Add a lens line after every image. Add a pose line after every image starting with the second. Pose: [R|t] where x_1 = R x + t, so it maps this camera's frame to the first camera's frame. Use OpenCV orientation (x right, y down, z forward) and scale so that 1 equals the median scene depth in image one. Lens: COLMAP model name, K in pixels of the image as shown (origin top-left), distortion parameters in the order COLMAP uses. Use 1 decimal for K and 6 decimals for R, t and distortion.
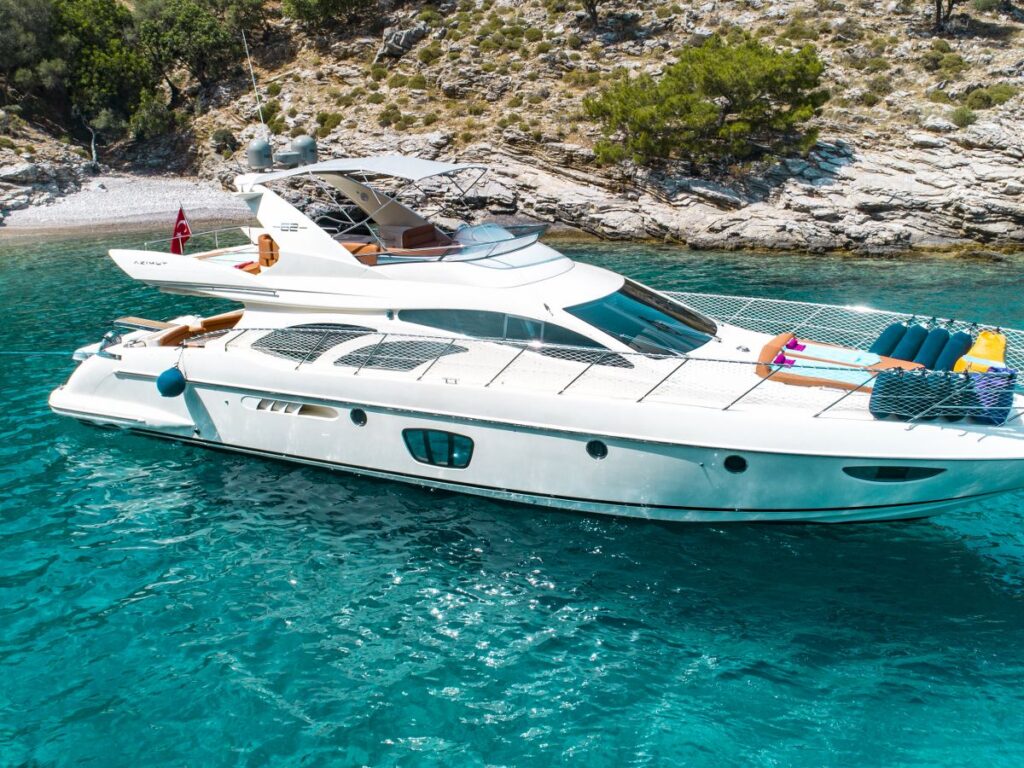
lens RADIAL K [[830.5, 0, 512.0], [0, 830.5, 384.0], [0, 0, 1]] dist [0.037592, 0.010549]
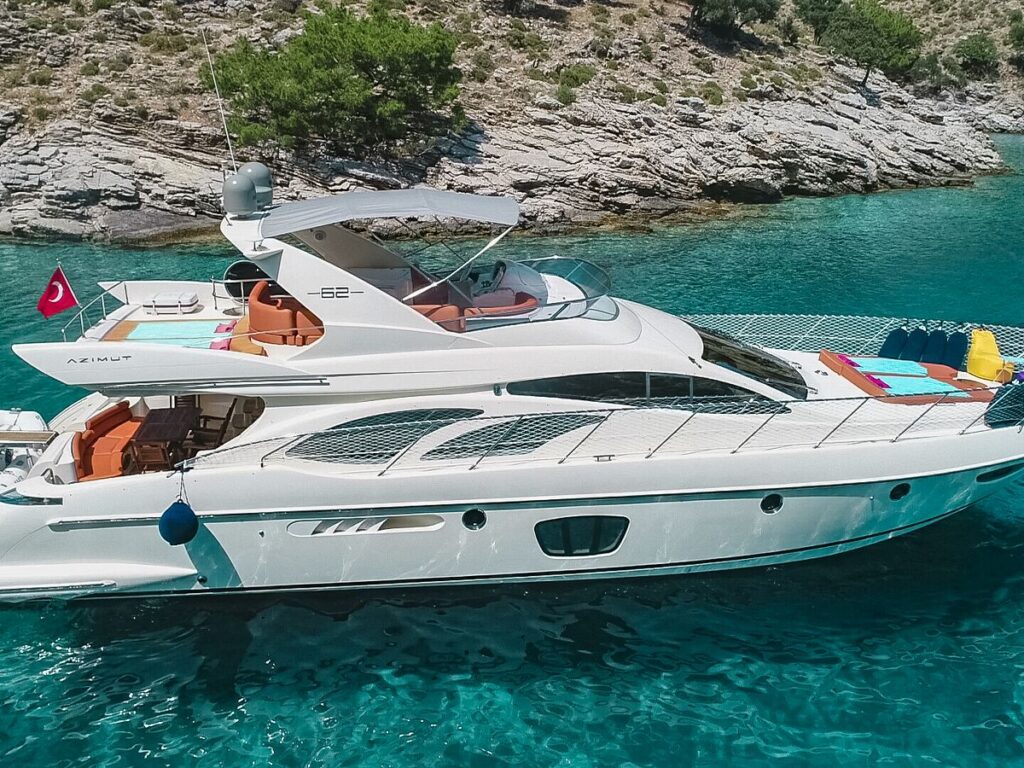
lens RADIAL K [[903.0, 0, 465.4], [0, 903.0, 383.3], [0, 0, 1]] dist [-0.008060, 0.008696]
pose [[0.868537, -0.150209, 0.472313, -0.157197], [0.138912, 0.988549, 0.058942, -0.038715], [-0.475759, 0.014417, 0.879458, 0.059217]]
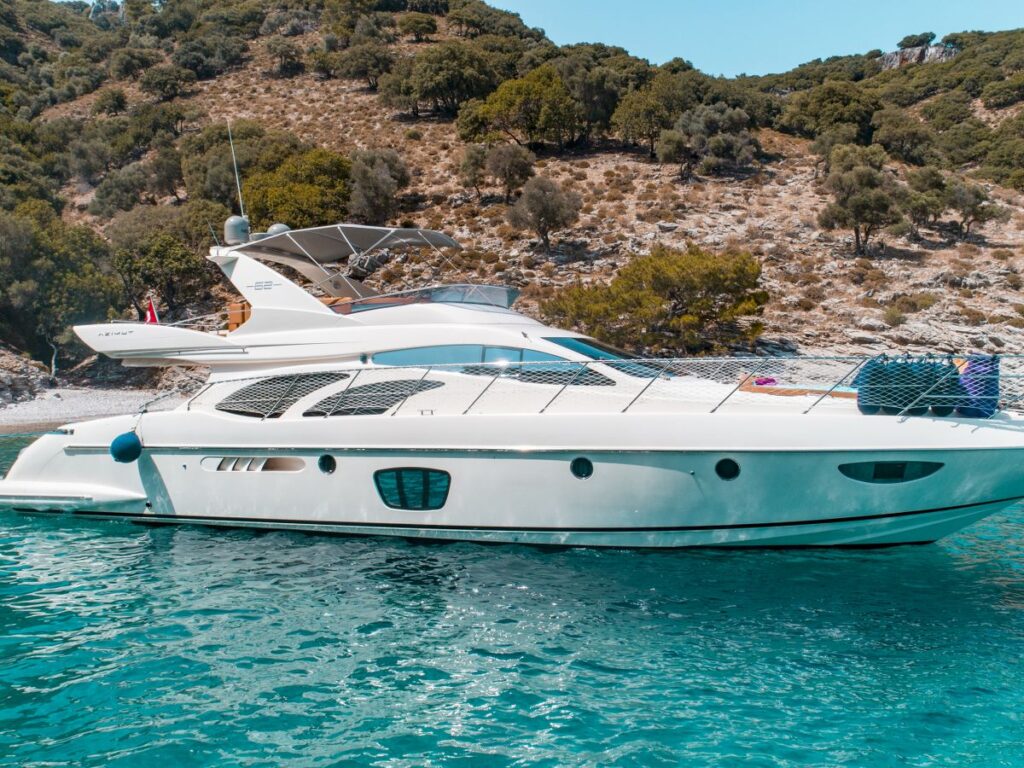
lens RADIAL K [[840.5, 0, 505.8], [0, 840.5, 405.0], [0, 0, 1]] dist [0.043990, 0.005234]
pose [[0.998914, -0.004150, 0.046401, -0.006786], [0.016239, 0.964574, -0.263314, 0.061381], [-0.043664, 0.263782, 0.963594, 0.013074]]
